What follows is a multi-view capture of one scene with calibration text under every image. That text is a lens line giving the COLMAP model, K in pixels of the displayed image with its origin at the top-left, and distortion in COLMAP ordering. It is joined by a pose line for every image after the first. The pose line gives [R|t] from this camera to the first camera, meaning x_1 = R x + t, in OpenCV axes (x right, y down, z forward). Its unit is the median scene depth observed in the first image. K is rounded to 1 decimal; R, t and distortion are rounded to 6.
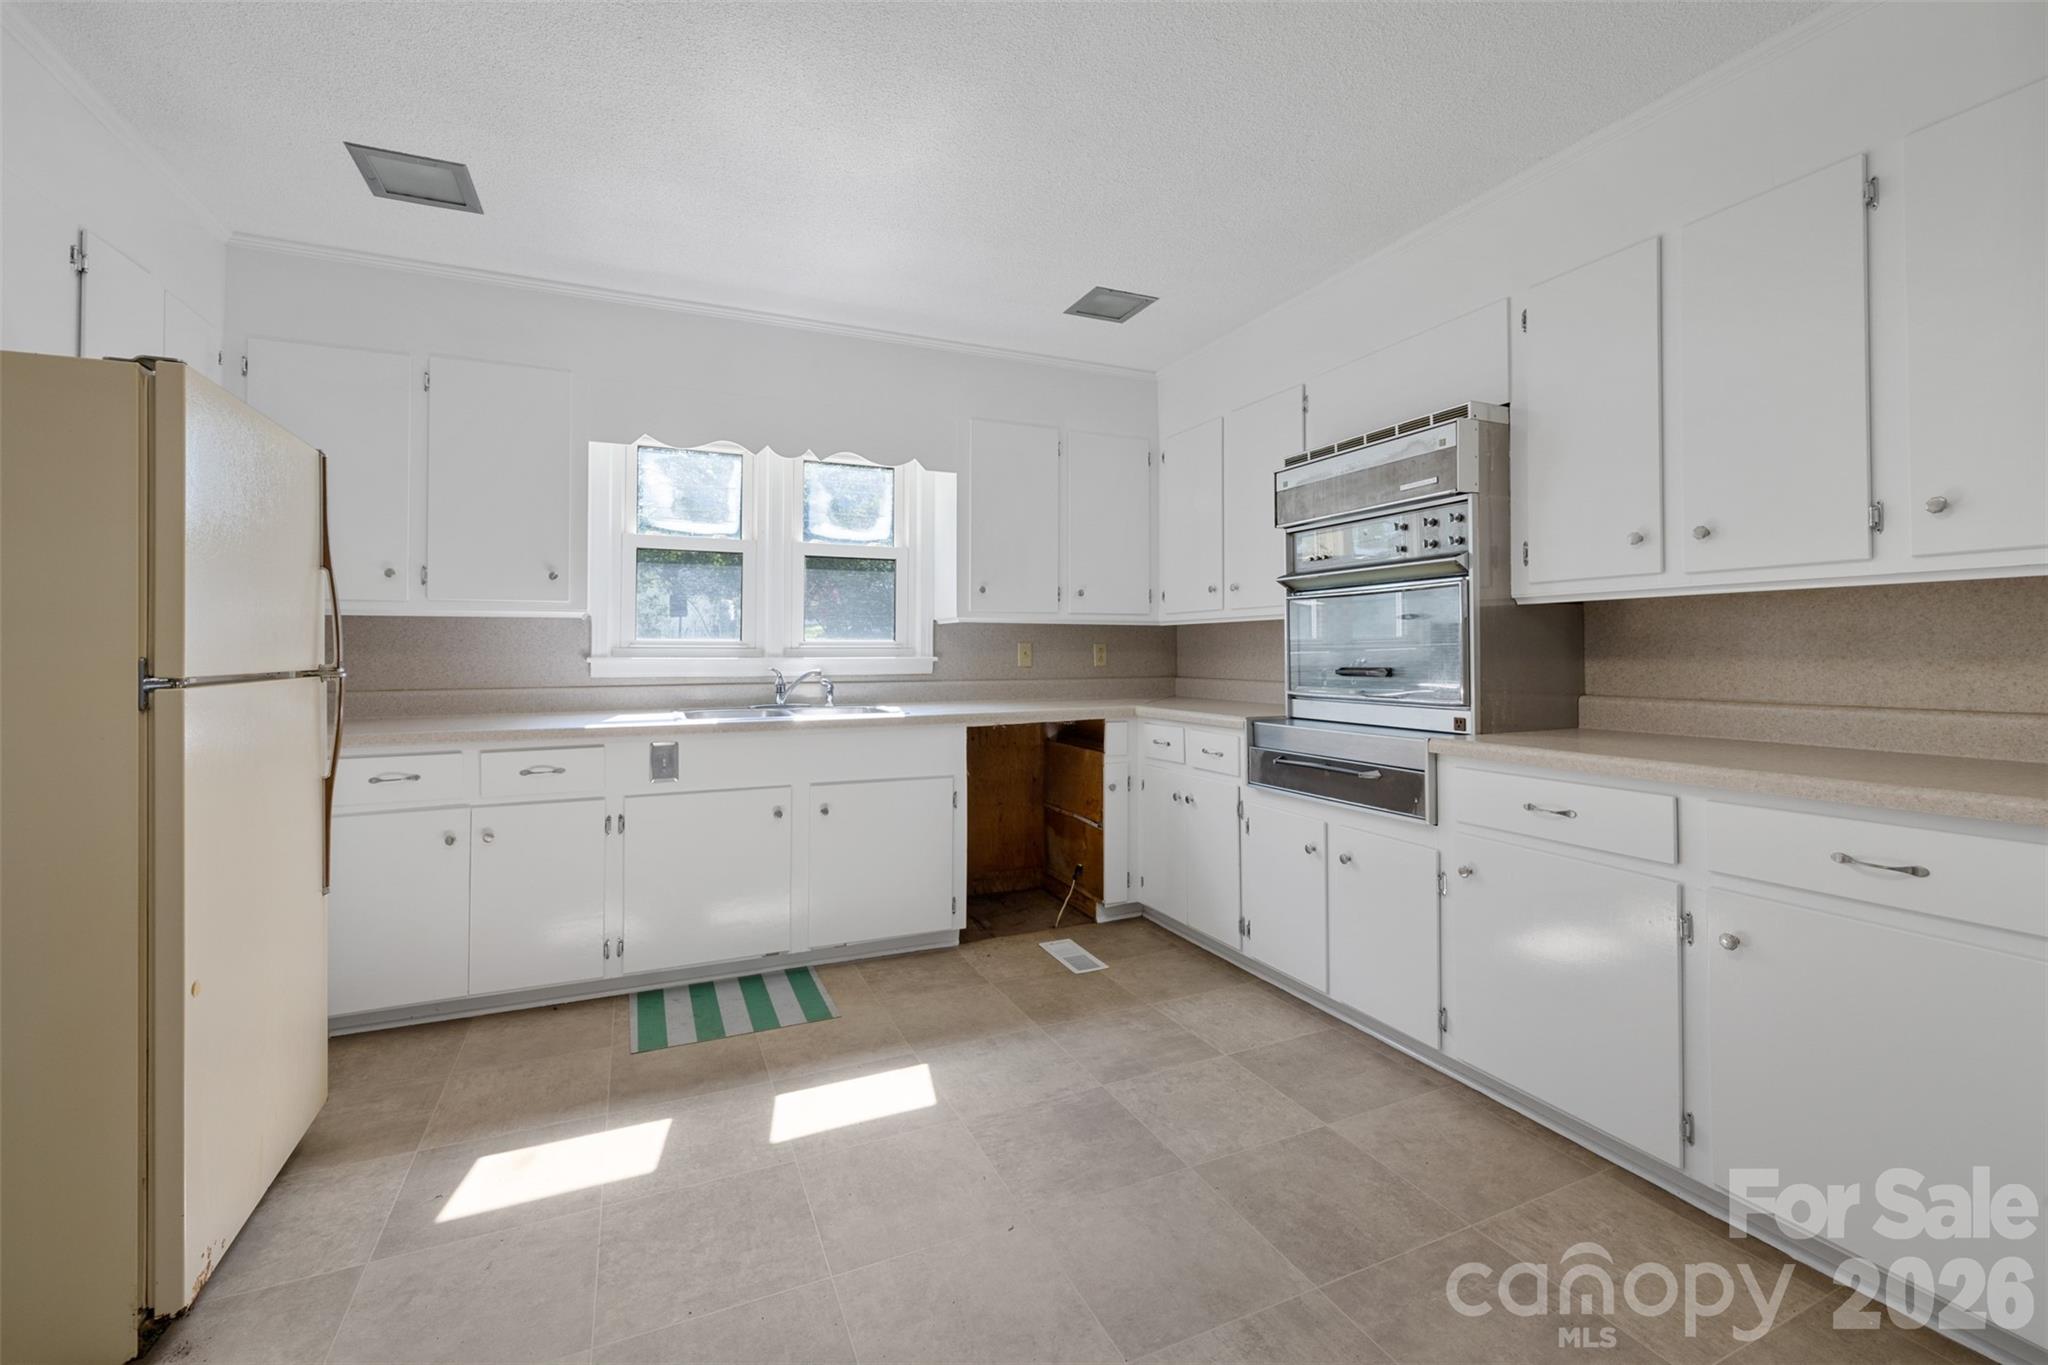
lens RADIAL K [[853.6, 0, 1050.4], [0, 853.6, 664.8], [0, 0, 1]] dist [-0.064664, 0.026029]
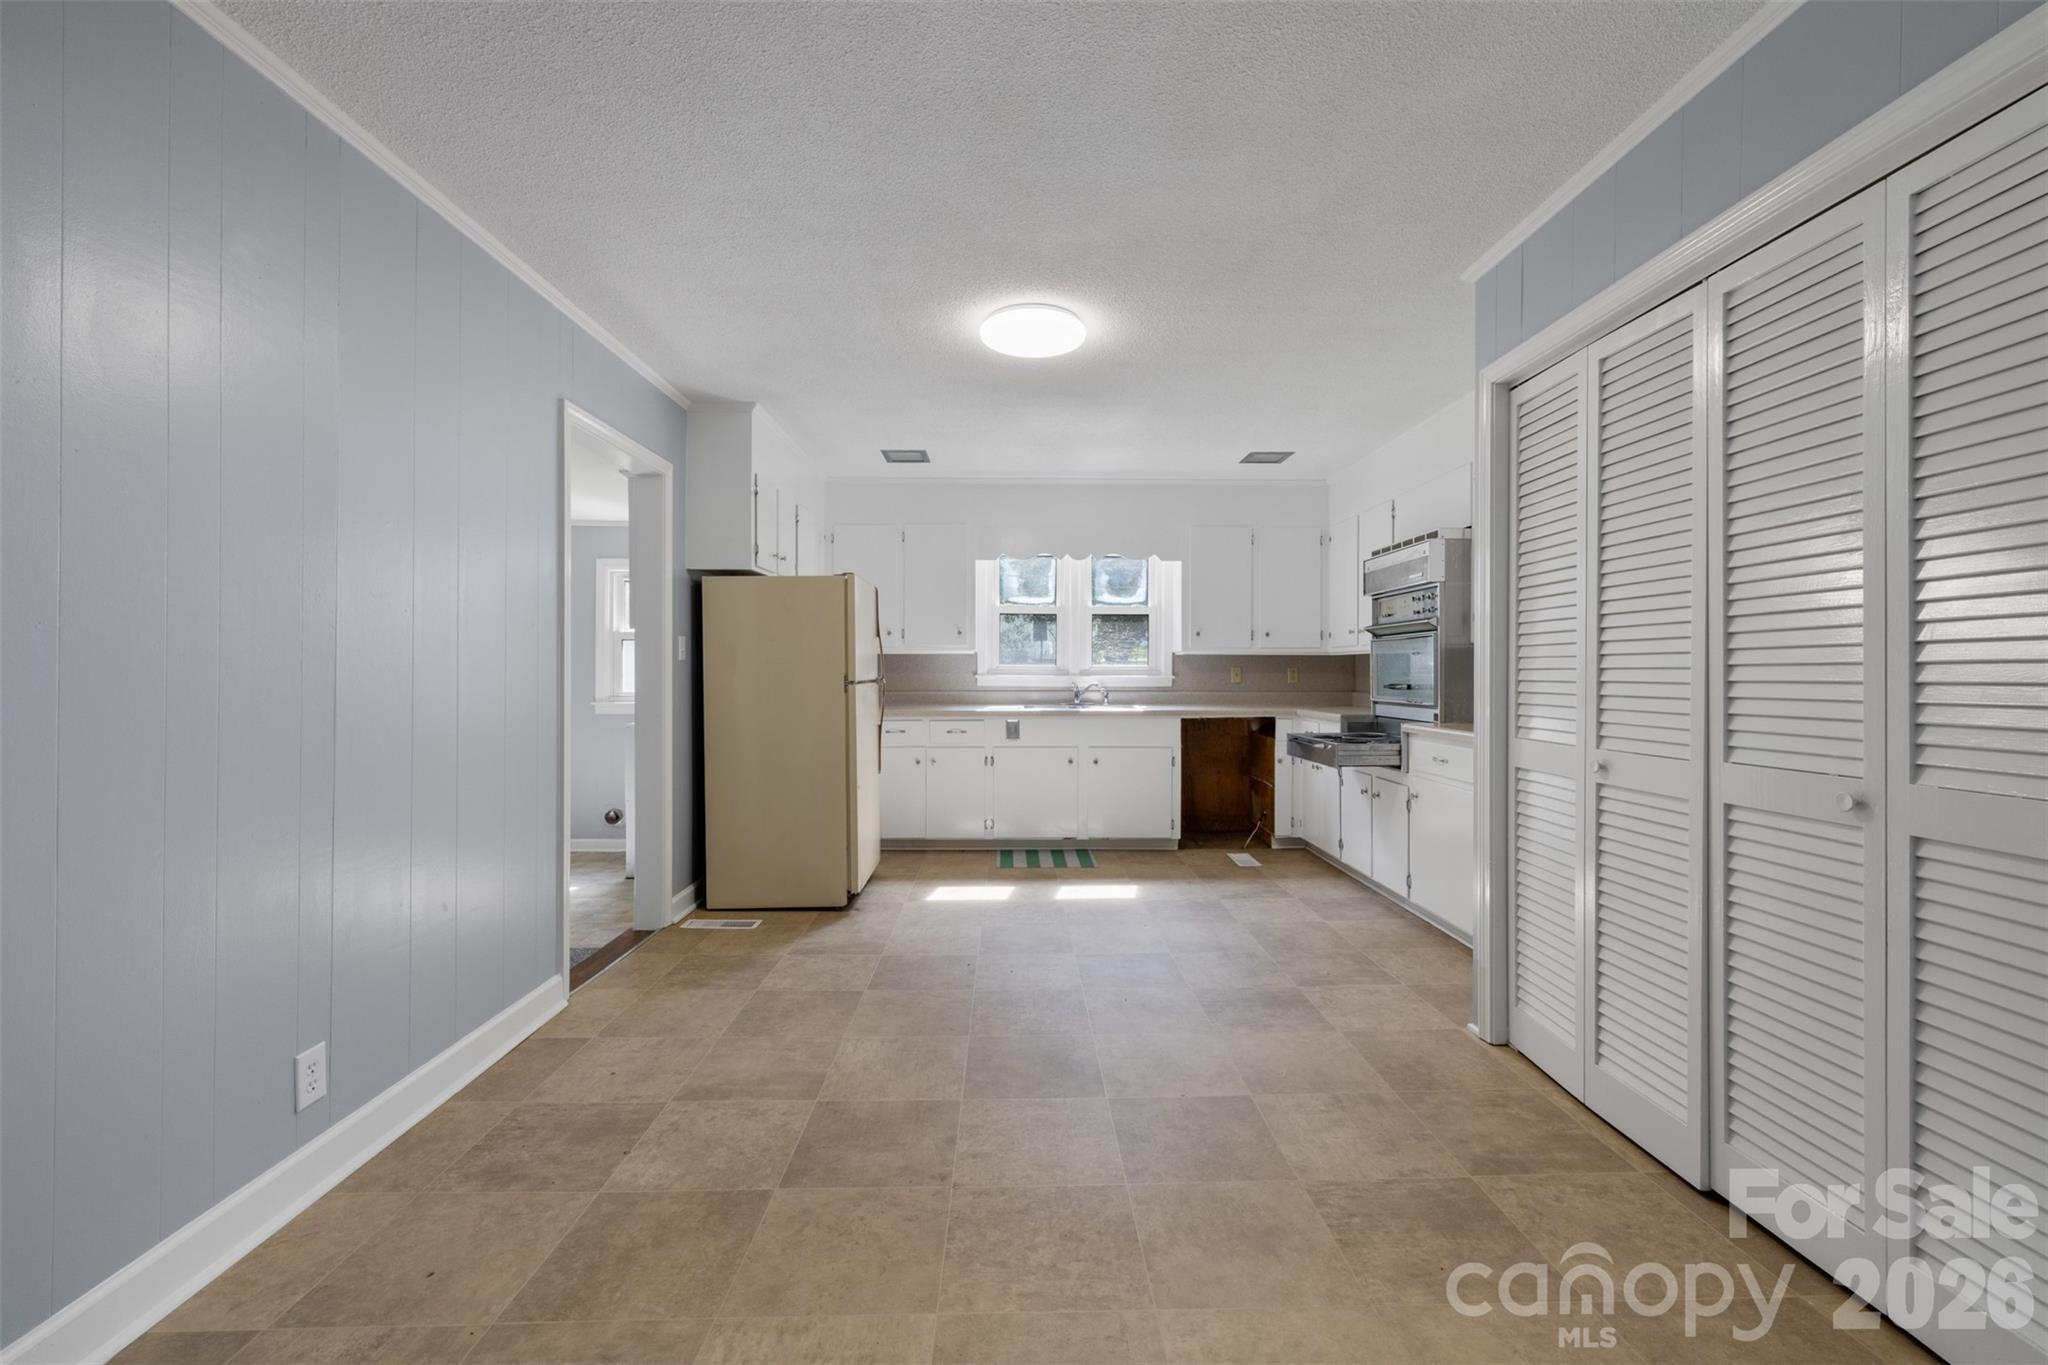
lens RADIAL K [[861.9, 0, 1029.9], [0, 861.9, 675.8], [0, 0, 1]] dist [-0.001201, -0.000090]
pose [[0.916833, 0.005032, -0.399239, 0.304054], [-0.009271, 0.999919, -0.008687, 0.007930], [0.399163, 0.011666, 0.916806, -0.664039]]
